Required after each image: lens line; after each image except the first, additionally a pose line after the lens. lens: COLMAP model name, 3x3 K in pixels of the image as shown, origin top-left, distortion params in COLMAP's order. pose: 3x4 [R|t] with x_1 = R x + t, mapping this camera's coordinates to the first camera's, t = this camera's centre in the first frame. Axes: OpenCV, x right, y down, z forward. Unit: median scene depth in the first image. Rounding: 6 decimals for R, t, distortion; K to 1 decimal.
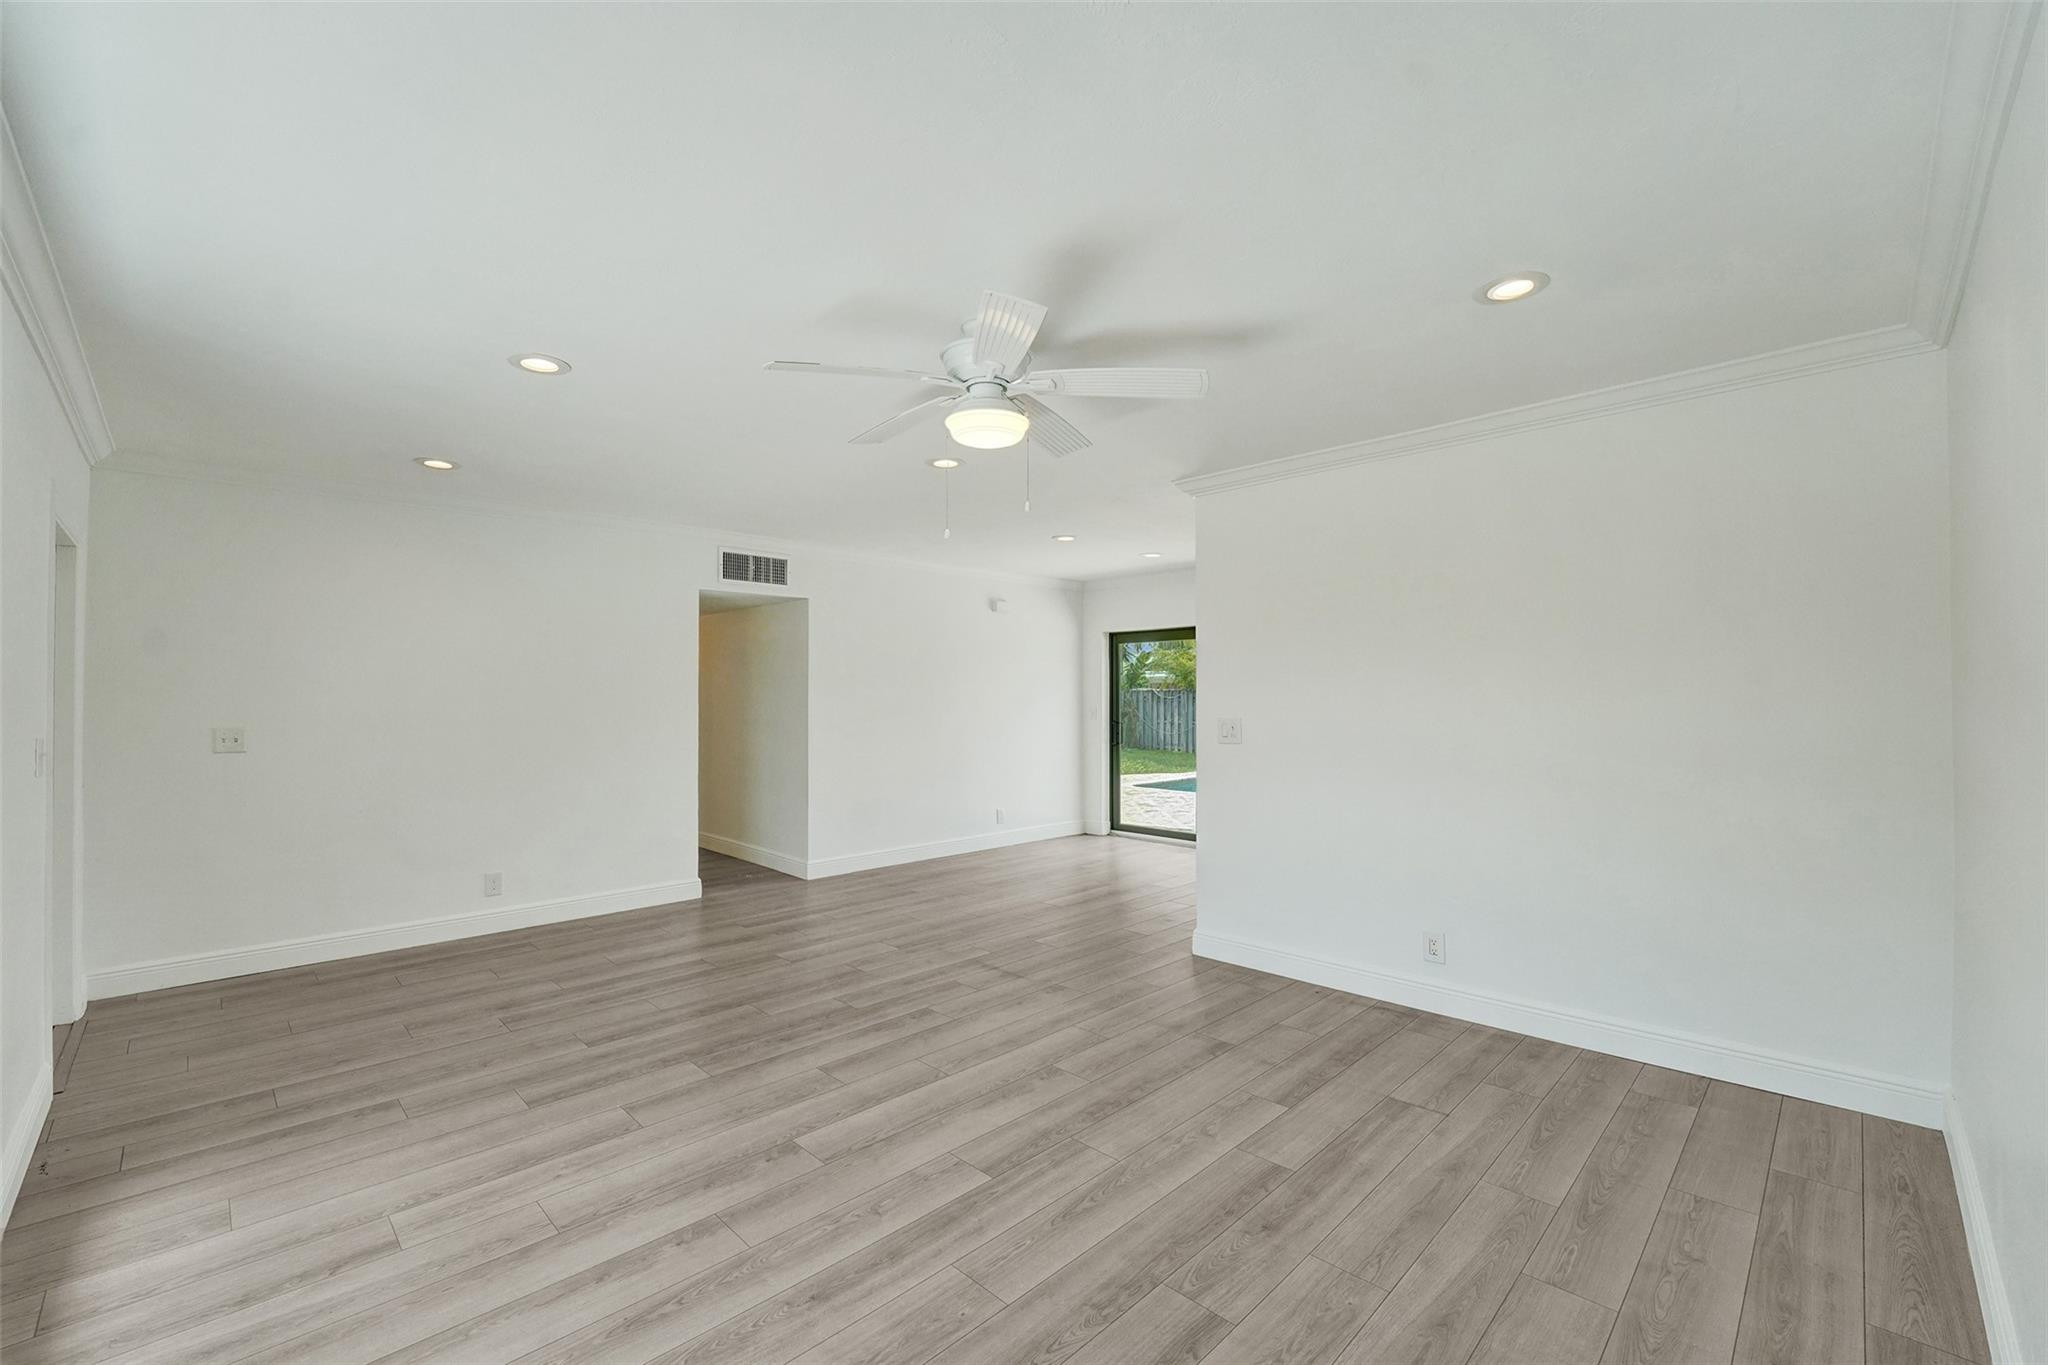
lens RADIAL K [[863.4, 0, 1033.0], [0, 863.4, 696.0], [0, 0, 1]] dist [-0.014405, -0.000450]
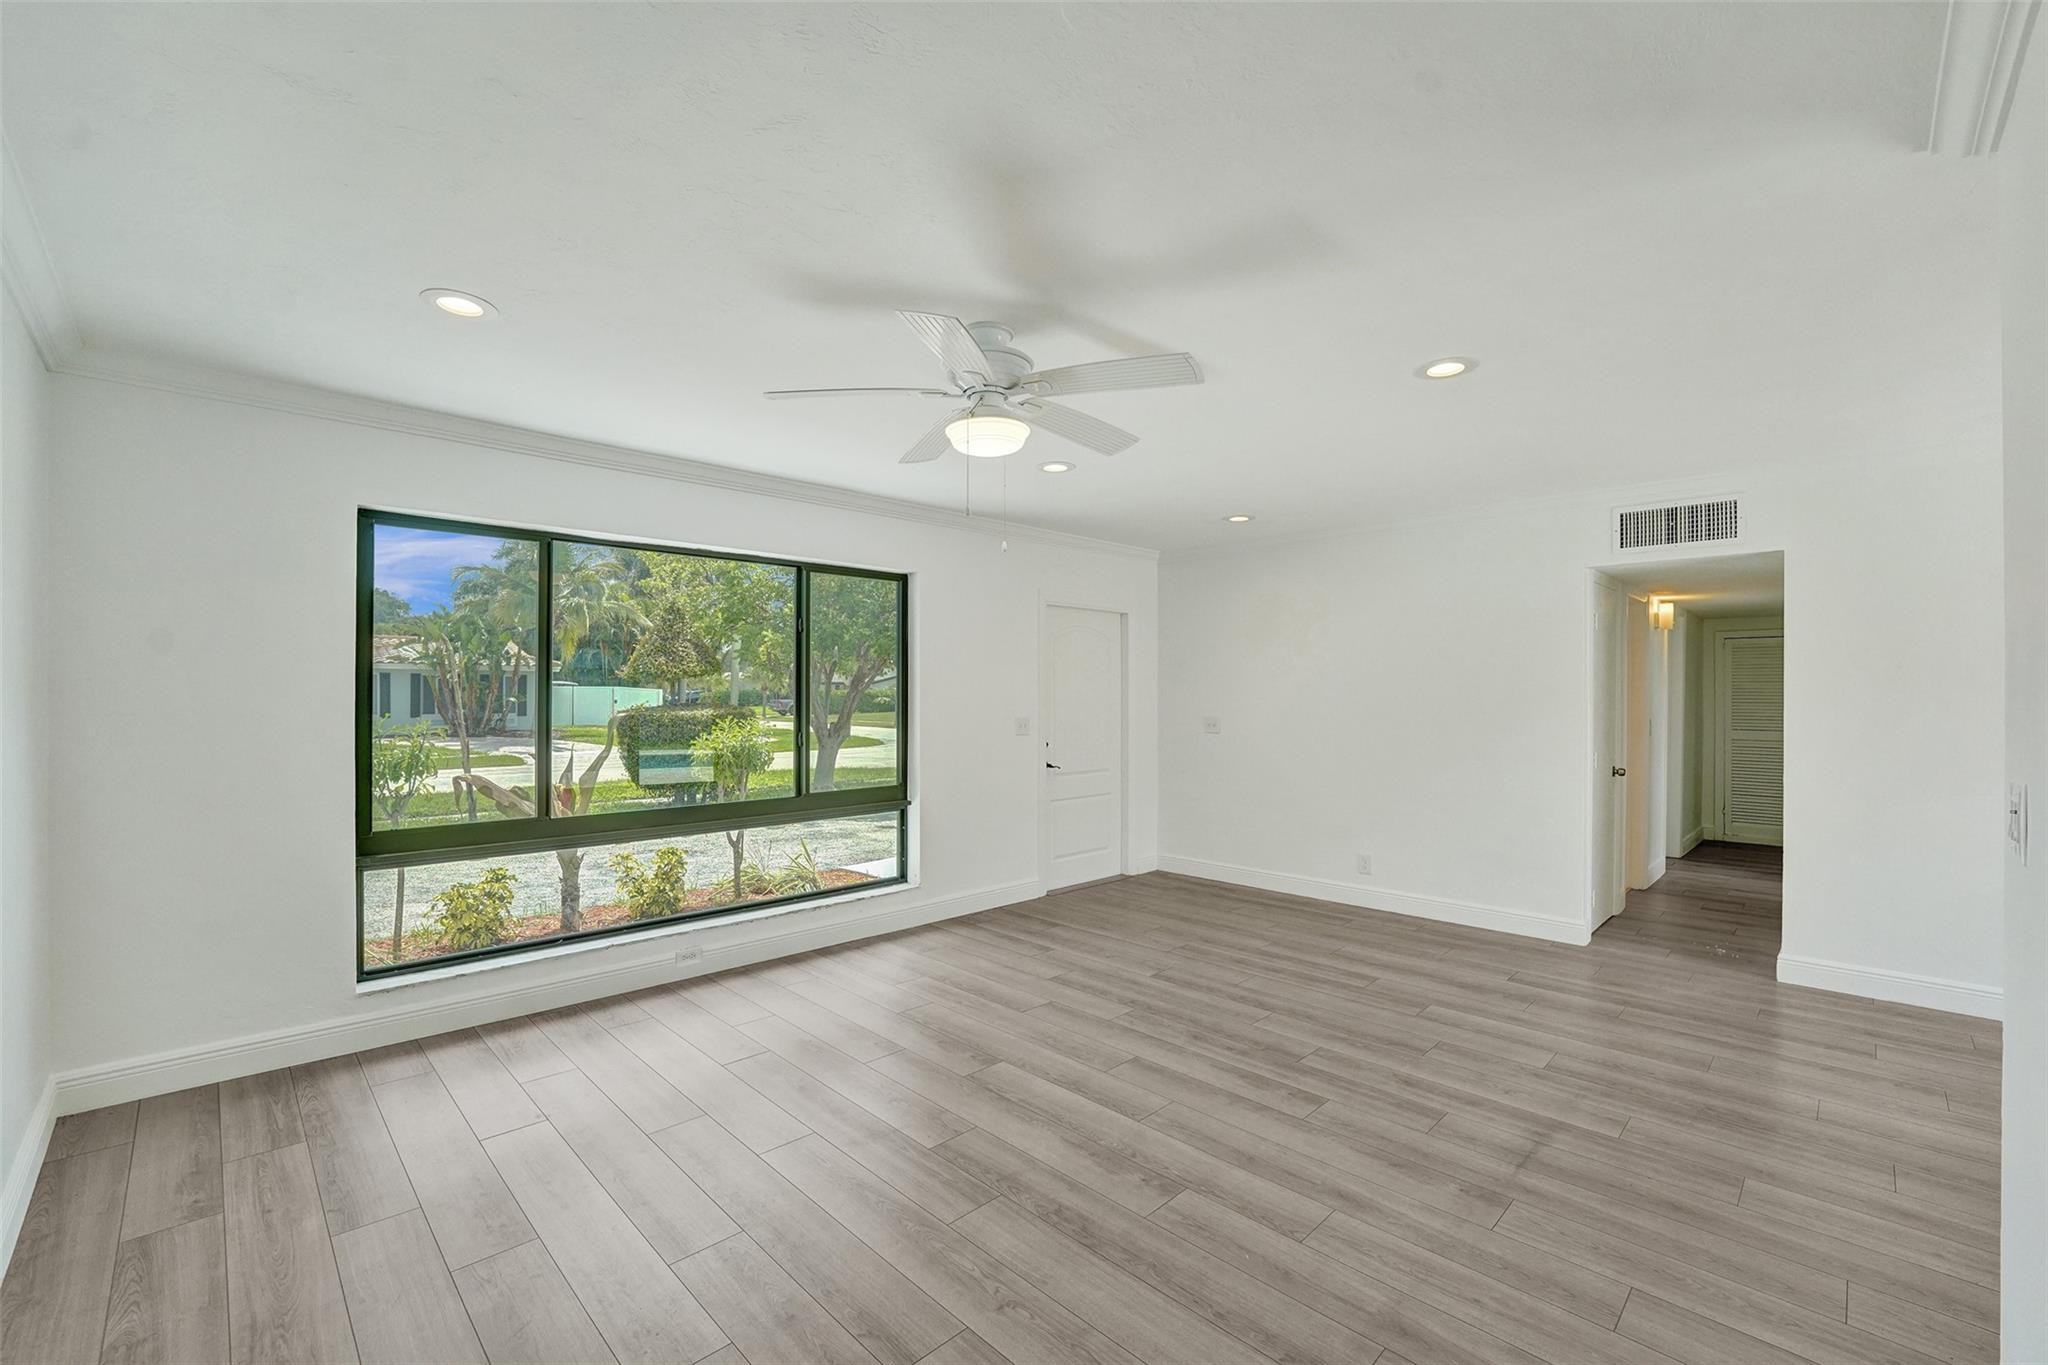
lens RADIAL K [[863.2, 0, 1020.1], [0, 863.2, 681.9], [0, 0, 1]] dist [-0.001992, -0.000538]
pose [[-0.026887, -0.011422, -0.999573, 0.735837], [0.001966, 0.999932, -0.011479, -0.012079], [0.999637, -0.002274, -0.026863, 0.805005]]
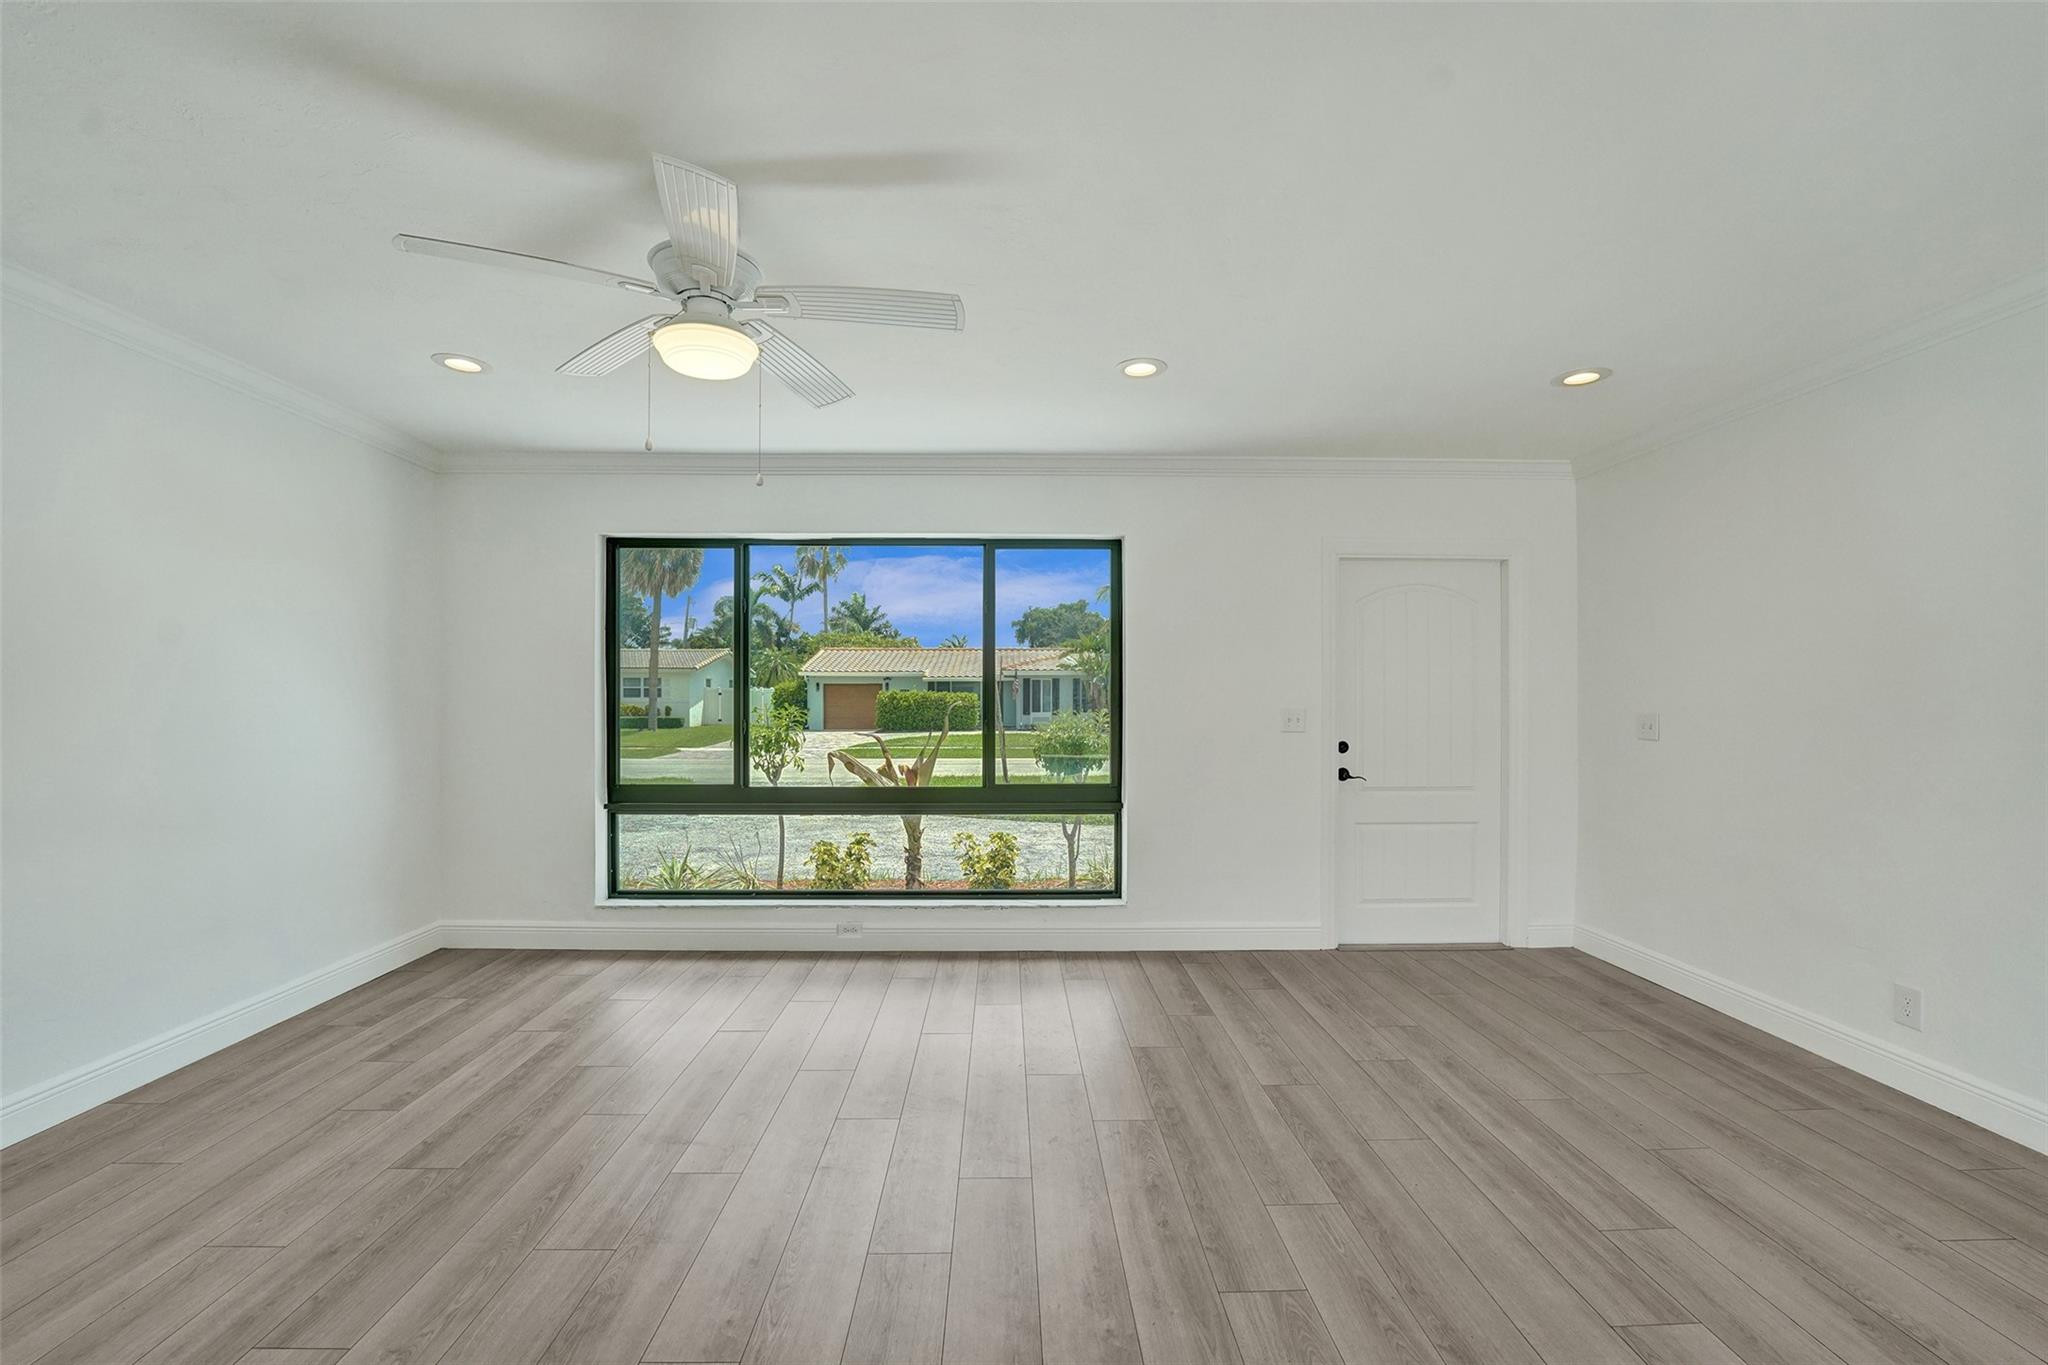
lens RADIAL K [[863.4, 0, 1033.0], [0, 863.4, 696.0], [0, 0, 1]] dist [-0.014405, -0.000450]
pose [[-0.705967, 0.001675, -0.708242, 0.244290], [0.004166, 0.999990, -0.001788, 0.018228], [0.708232, -0.004213, -0.705967, 1.381092]]
